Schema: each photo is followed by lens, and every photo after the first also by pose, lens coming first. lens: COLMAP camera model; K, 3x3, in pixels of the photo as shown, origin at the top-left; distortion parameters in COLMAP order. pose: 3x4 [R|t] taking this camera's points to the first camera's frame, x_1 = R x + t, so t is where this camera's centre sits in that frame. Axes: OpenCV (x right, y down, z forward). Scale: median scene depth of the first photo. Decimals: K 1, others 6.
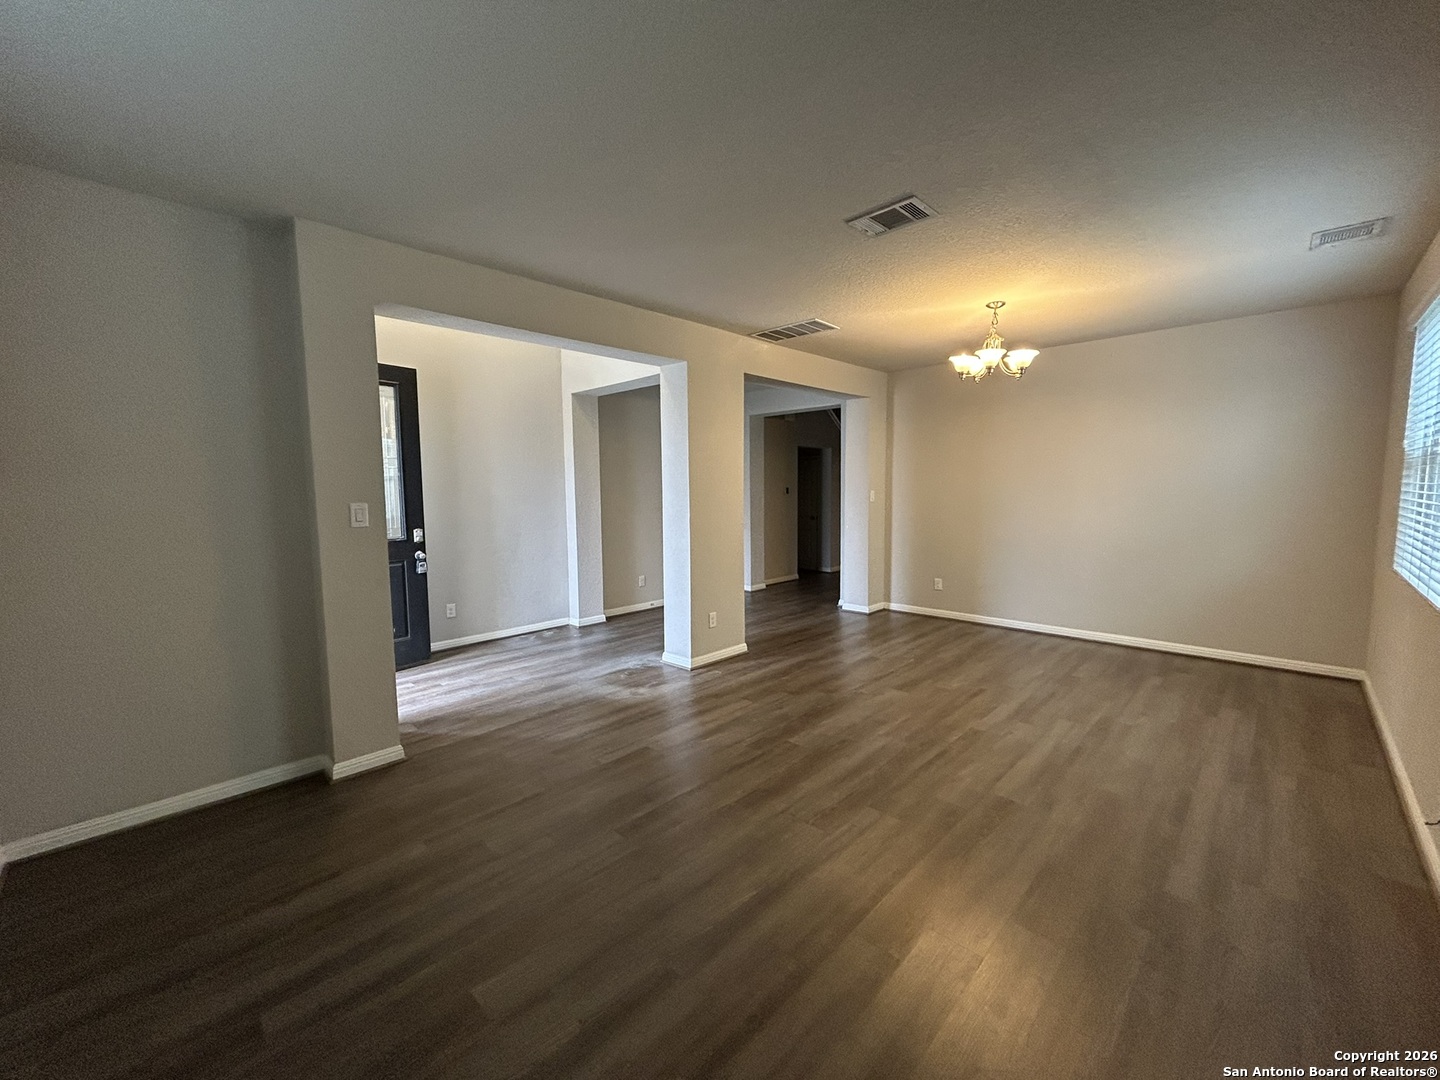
lens RADIAL K [[582.6, 0, 723.7], [0, 582.6, 534.7], [0, 0, 1]] dist [-0.000292, 0.000281]
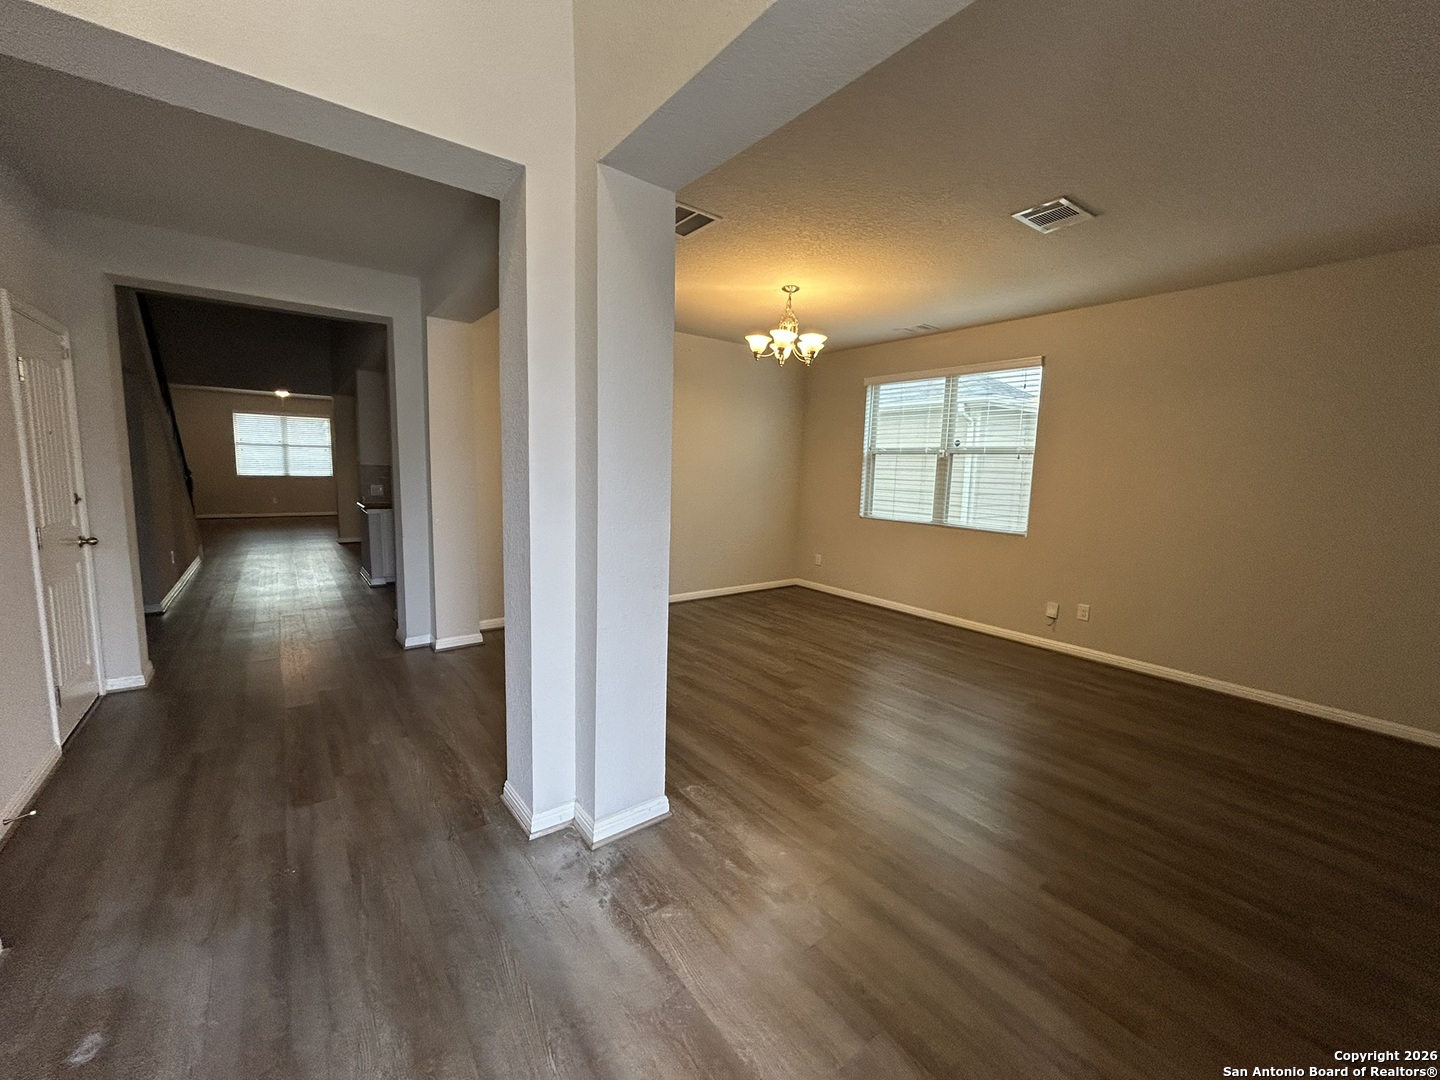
lens RADIAL K [[575.8, 0, 719.0], [0, 575.8, 536.5], [0, 0, 1]] dist [-0.000936, -0.000080]
pose [[0.169779, -0.108847, 0.979453, -0.590431], [0.062249, 0.993081, 0.099571, -0.070544], [-0.983514, 0.044065, 0.175380, 0.960524]]
